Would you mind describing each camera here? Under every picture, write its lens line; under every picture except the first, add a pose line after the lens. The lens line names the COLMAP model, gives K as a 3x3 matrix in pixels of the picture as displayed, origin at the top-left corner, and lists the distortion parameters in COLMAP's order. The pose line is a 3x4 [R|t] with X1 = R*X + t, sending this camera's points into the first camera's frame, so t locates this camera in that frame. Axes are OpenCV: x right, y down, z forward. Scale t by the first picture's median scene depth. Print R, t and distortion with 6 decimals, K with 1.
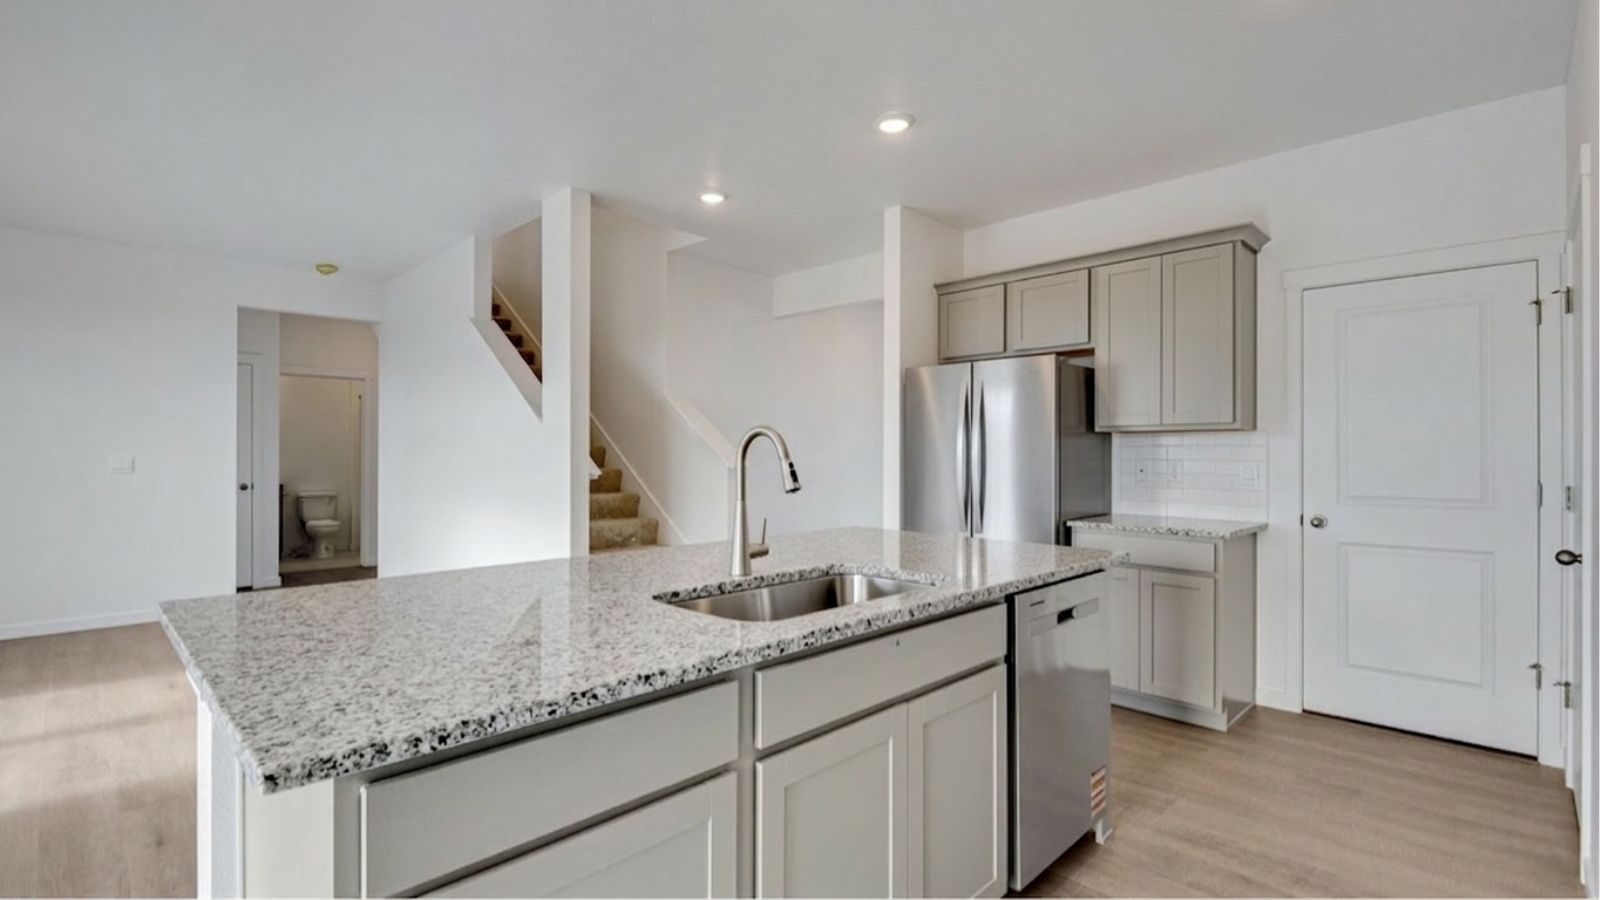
lens RADIAL K [[706.4, 0, 808.5], [0, 706.4, 453.4], [0, 0, 1]] dist [-0.003700, -0.000531]
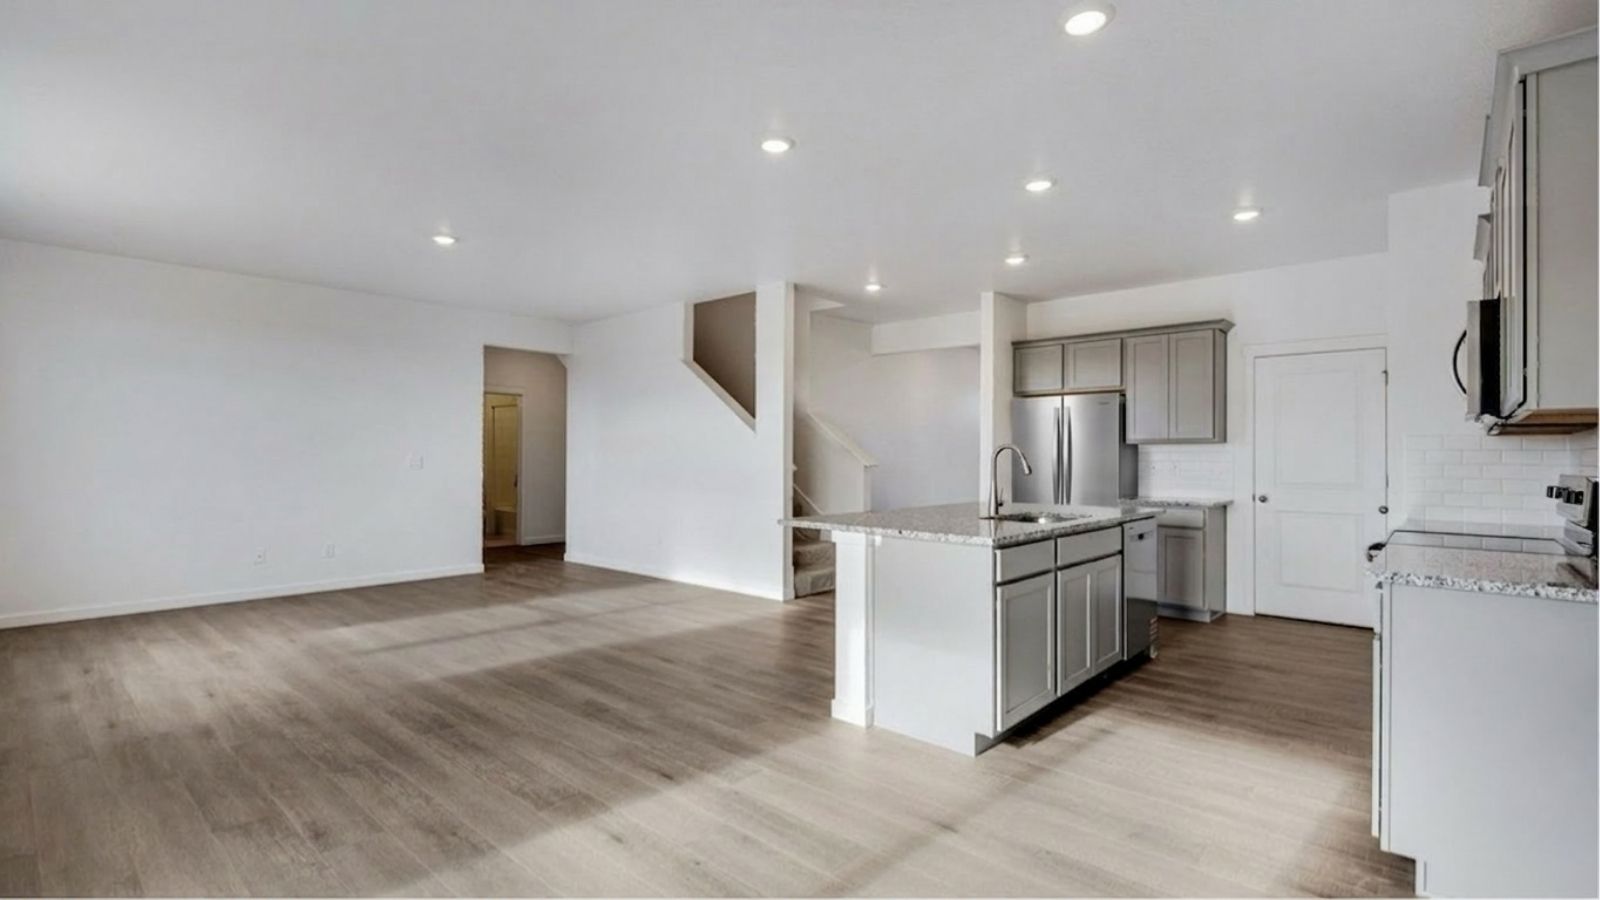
lens RADIAL K [[706.4, 0, 791.6], [0, 706.4, 452.3], [0, 0, 1]] dist [-0.003700, -0.000531]
pose [[0.999504, 0.003285, 0.031330, -0.418185], [-0.003184, 0.999990, -0.003255, -0.002342], [-0.031341, 0.003154, 0.999504, -0.593558]]
